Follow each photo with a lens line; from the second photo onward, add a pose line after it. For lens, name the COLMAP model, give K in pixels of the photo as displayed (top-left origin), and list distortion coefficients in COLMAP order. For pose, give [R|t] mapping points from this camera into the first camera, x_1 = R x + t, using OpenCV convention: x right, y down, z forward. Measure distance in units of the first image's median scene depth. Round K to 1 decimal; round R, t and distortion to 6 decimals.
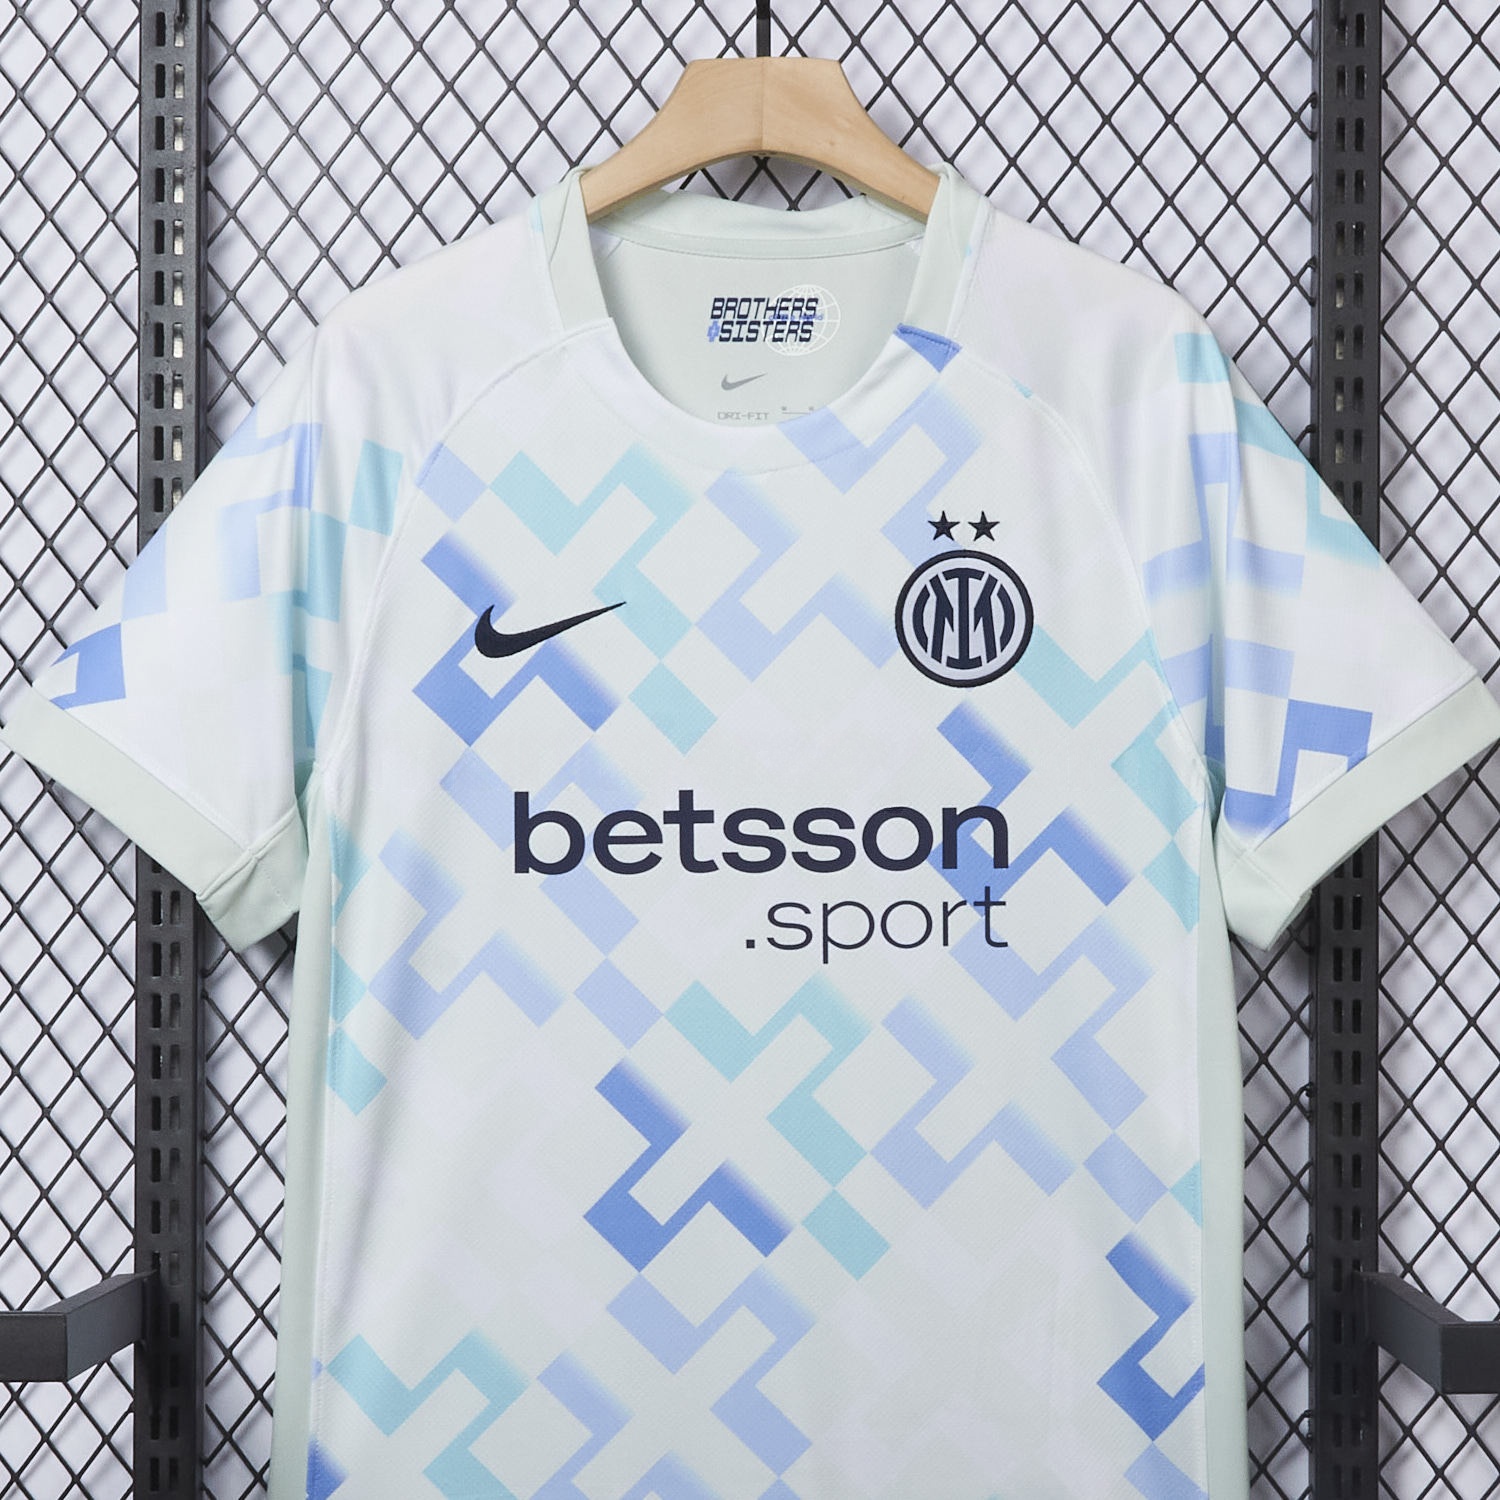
lens RADIAL K [[3955.6, 0, 734.4], [0, 3955.6, 799.7], [0, 0, 1]] dist [0.027281, 0.000000]
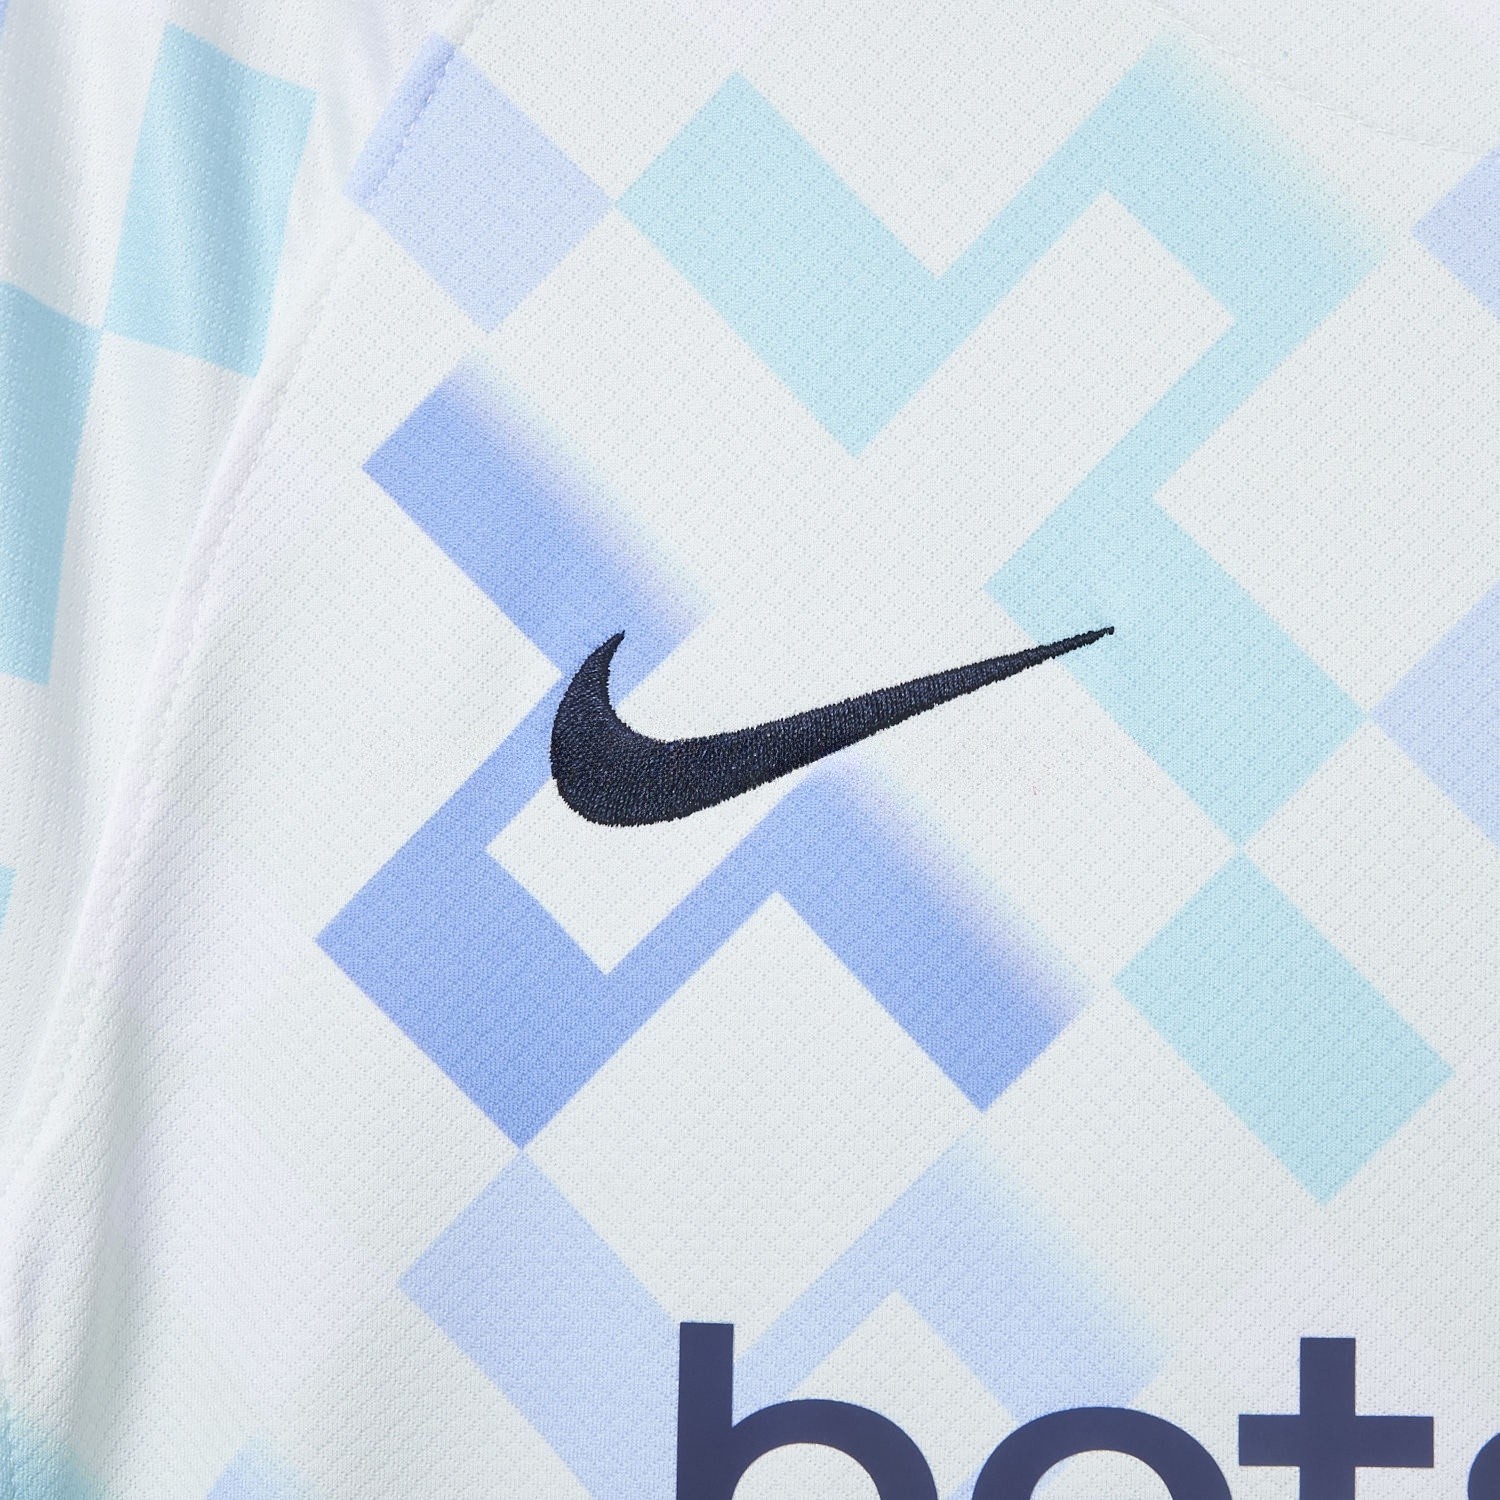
lens RADIAL K [[3955.6, 0, 749.4], [0, 3955.6, 754.1], [0, 0, 1]] dist [0.027281, 0.000000]
pose [[0.998449, 0.019921, -0.051988, -0.037912], [-0.022727, 0.998285, -0.053955, -0.026432], [0.050824, 0.055052, 0.997189, 0.732134]]
